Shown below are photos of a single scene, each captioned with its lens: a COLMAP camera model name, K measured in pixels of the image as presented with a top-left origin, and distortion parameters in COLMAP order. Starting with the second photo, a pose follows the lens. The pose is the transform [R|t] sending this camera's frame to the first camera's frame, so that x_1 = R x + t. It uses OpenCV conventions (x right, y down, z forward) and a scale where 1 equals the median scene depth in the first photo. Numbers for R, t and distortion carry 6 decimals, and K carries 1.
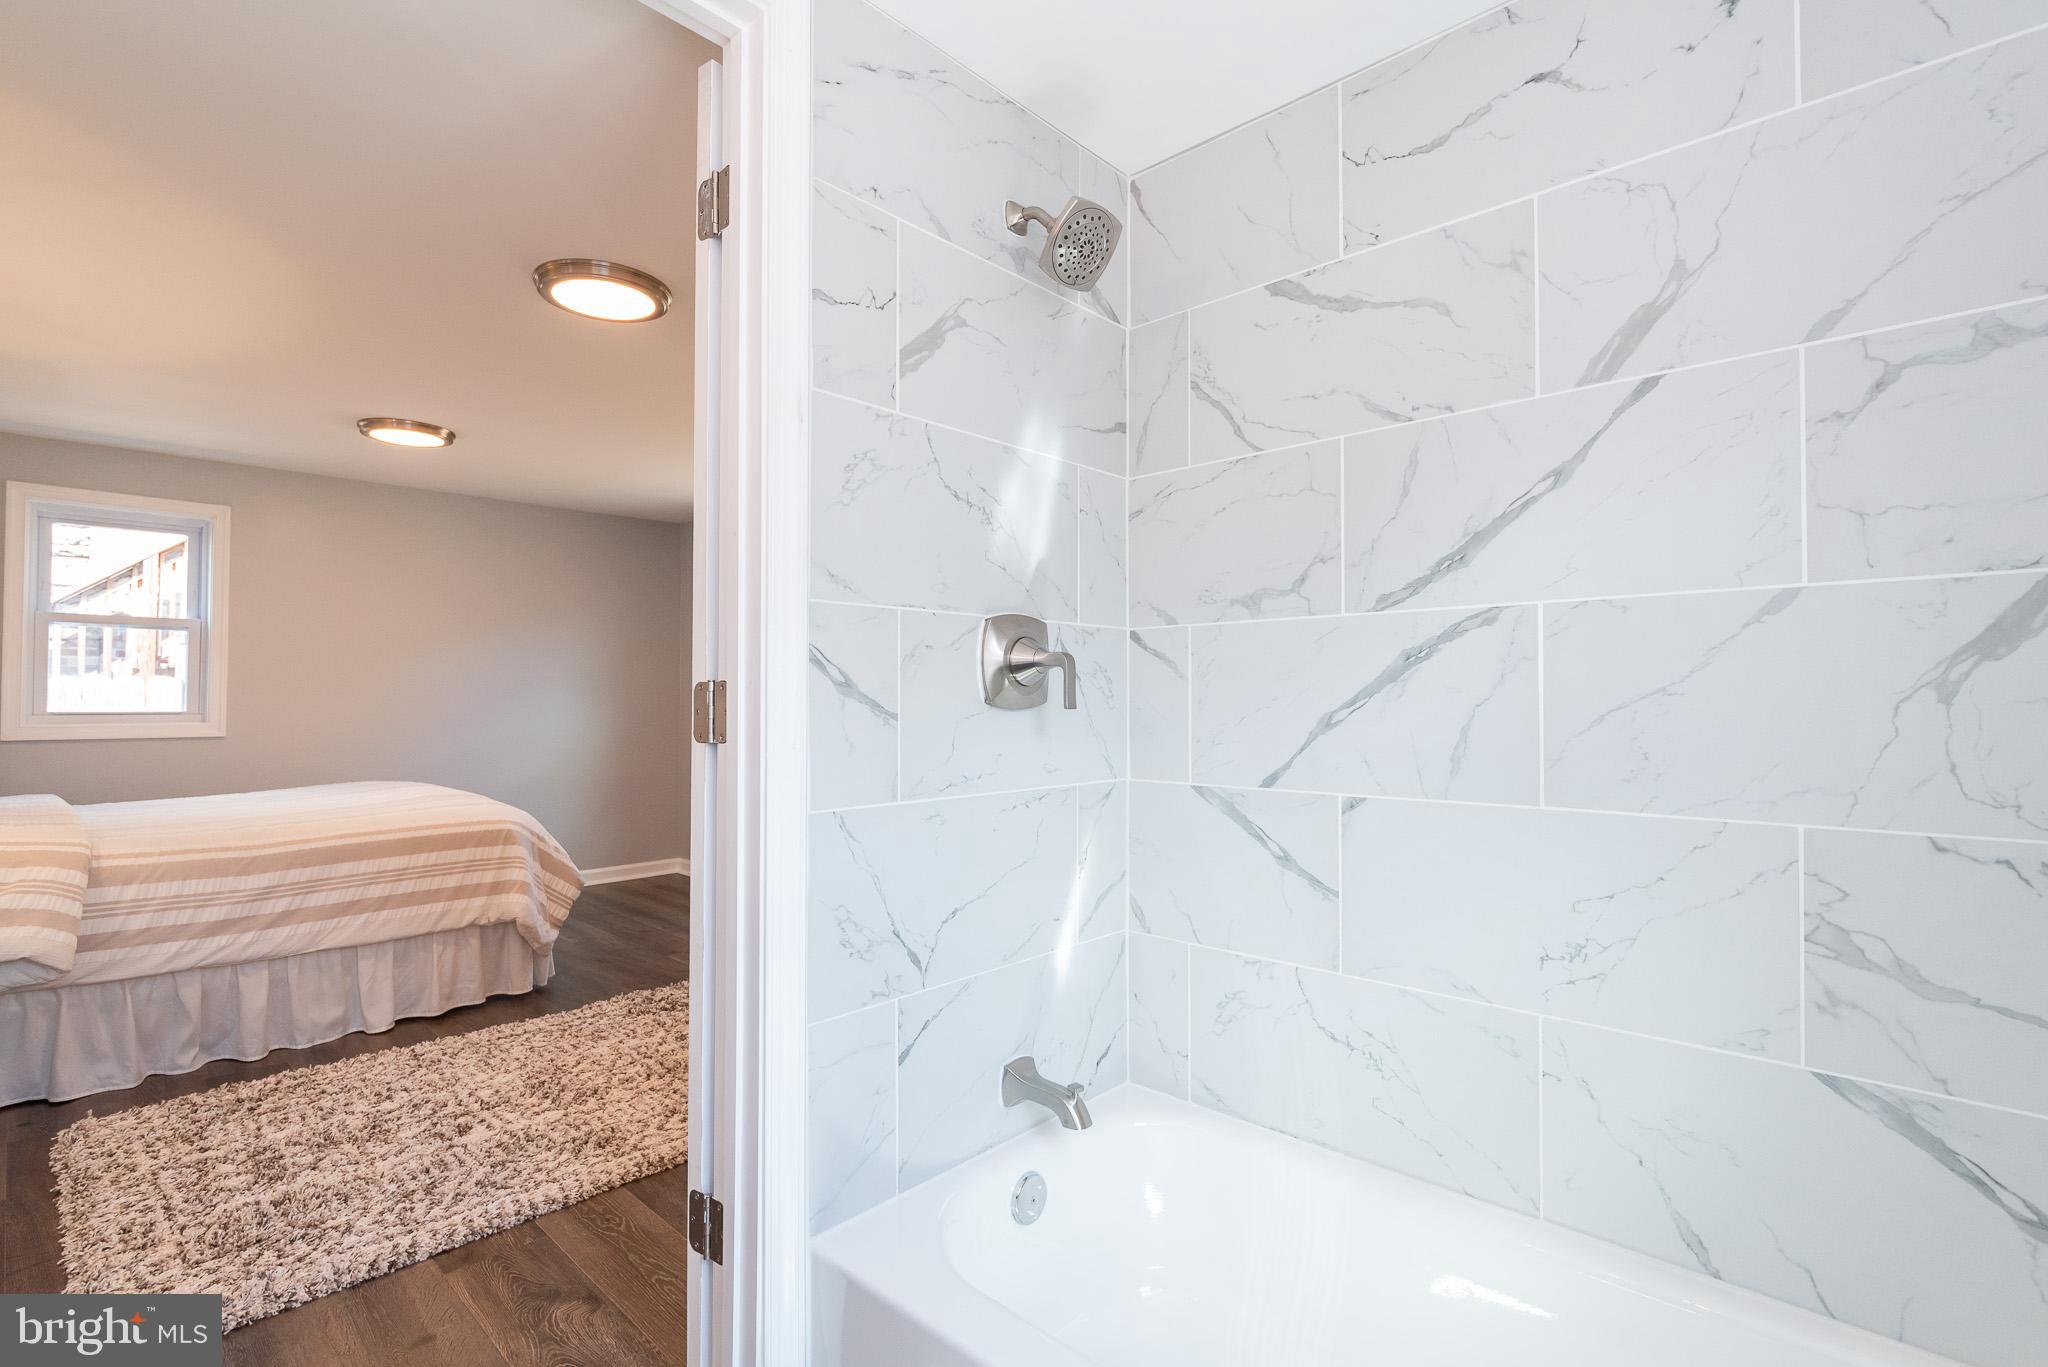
lens RADIAL K [[963.6, 0, 1024.0], [0, 963.6, 683.5], [0, 0, 1]] dist [-0.003606, 0.006309]
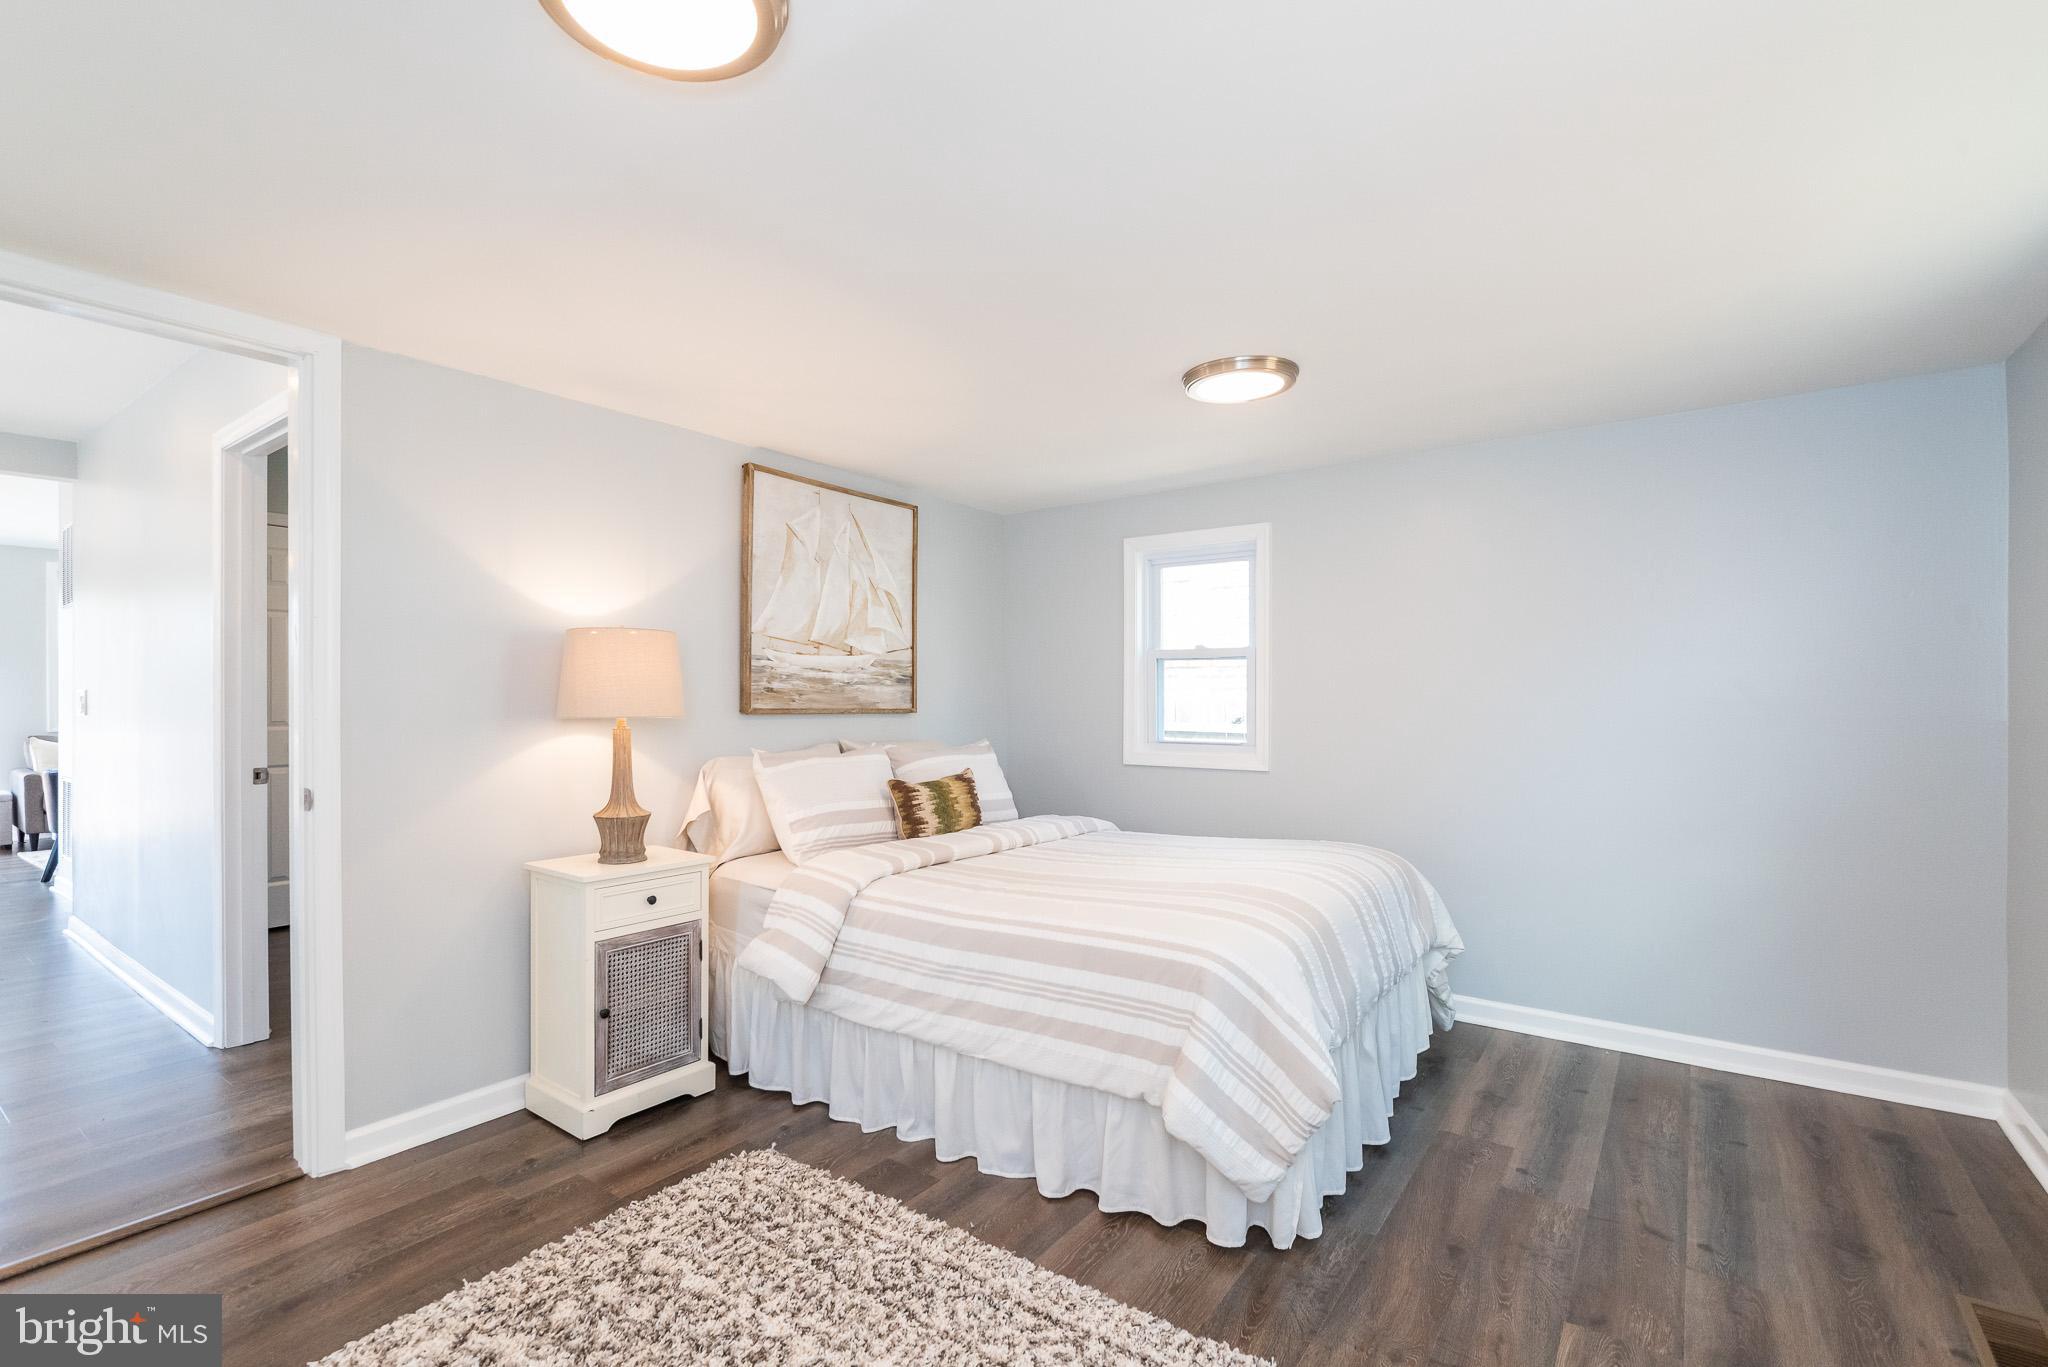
lens RADIAL K [[947.6, 0, 1023.7], [0, 947.6, 698.1], [0, 0, 1]] dist [-0.002760, -0.001223]
pose [[0.123441, -0.000514, -0.992352, 0.060334], [0.014532, 0.999894, 0.001290, -0.026814], [0.992246, -0.014580, 0.123435, 0.919040]]
